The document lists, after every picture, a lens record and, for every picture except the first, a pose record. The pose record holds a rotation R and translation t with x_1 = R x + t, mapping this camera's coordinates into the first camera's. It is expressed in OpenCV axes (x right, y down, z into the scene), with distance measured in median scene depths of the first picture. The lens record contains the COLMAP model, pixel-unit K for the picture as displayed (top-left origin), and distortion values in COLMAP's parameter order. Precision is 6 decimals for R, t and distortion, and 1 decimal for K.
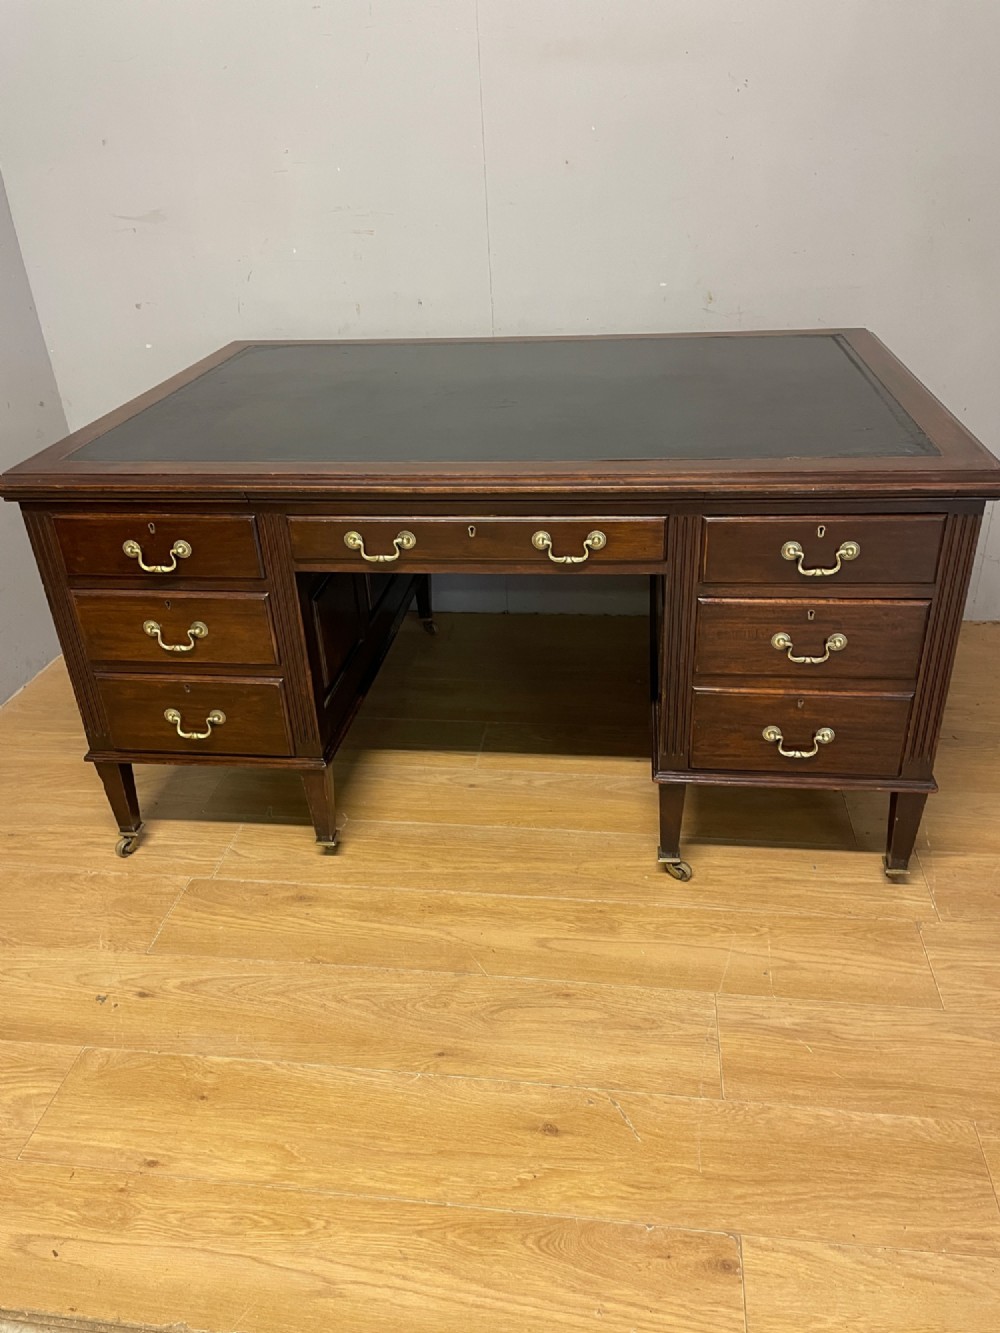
lens RADIAL K [[1071.1, 0, 482.8], [0, 1071.1, 642.0], [0, 0, 1]] dist [0.032810, -0.031495]
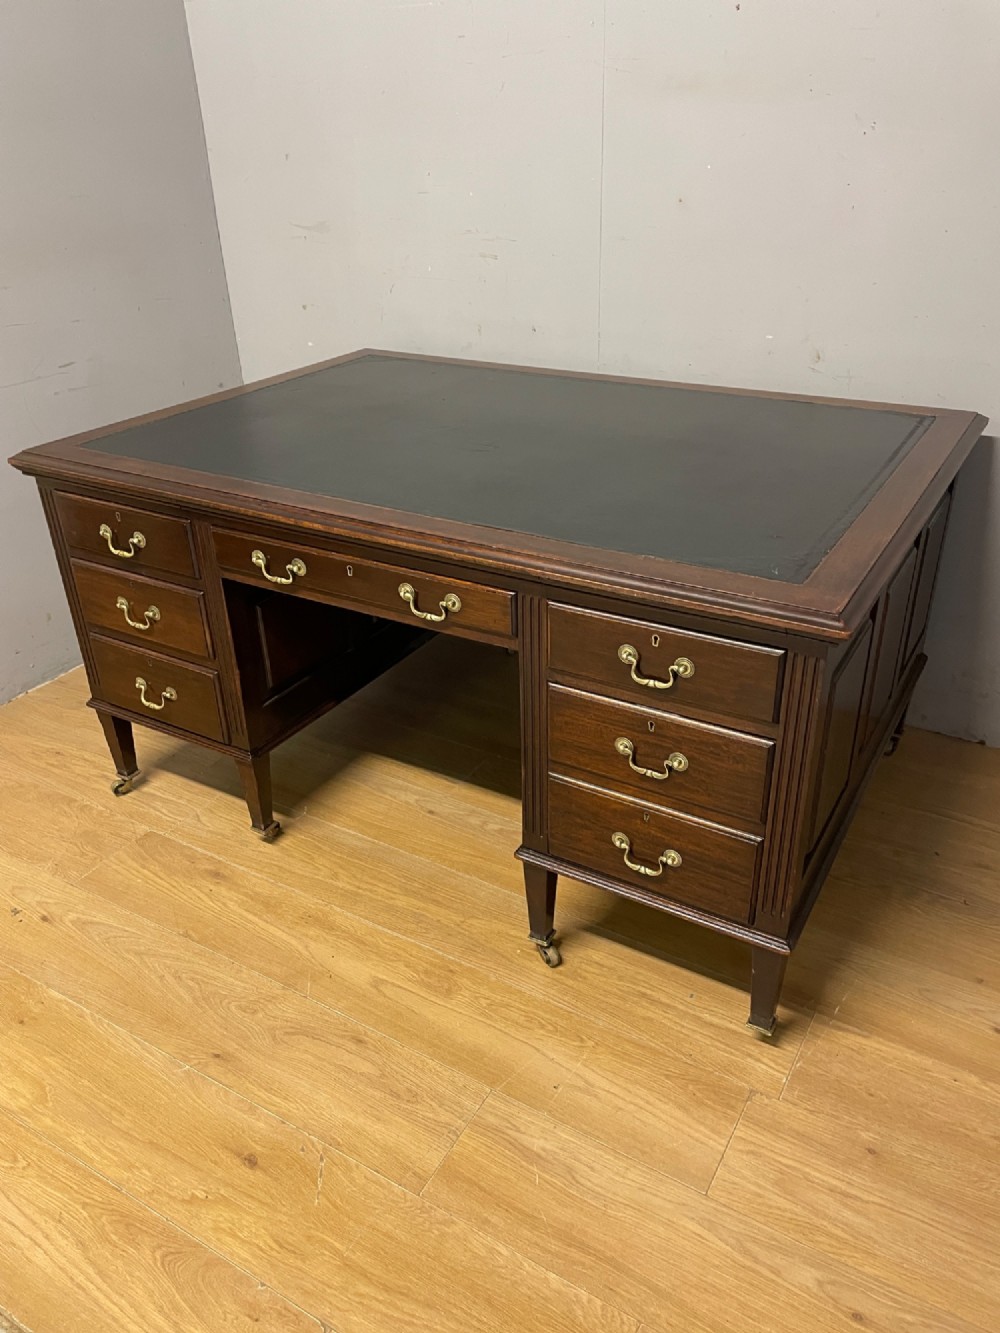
lens RADIAL K [[1071.1, 0, 489.8], [0, 1071.1, 626.5], [0, 0, 1]] dist [0.032810, -0.031495]
pose [[0.918572, 0.194662, -0.343994, 0.457276], [-0.194110, 0.980304, 0.036407, -0.110444], [0.344306, 0.033330, 0.938266, 0.084647]]
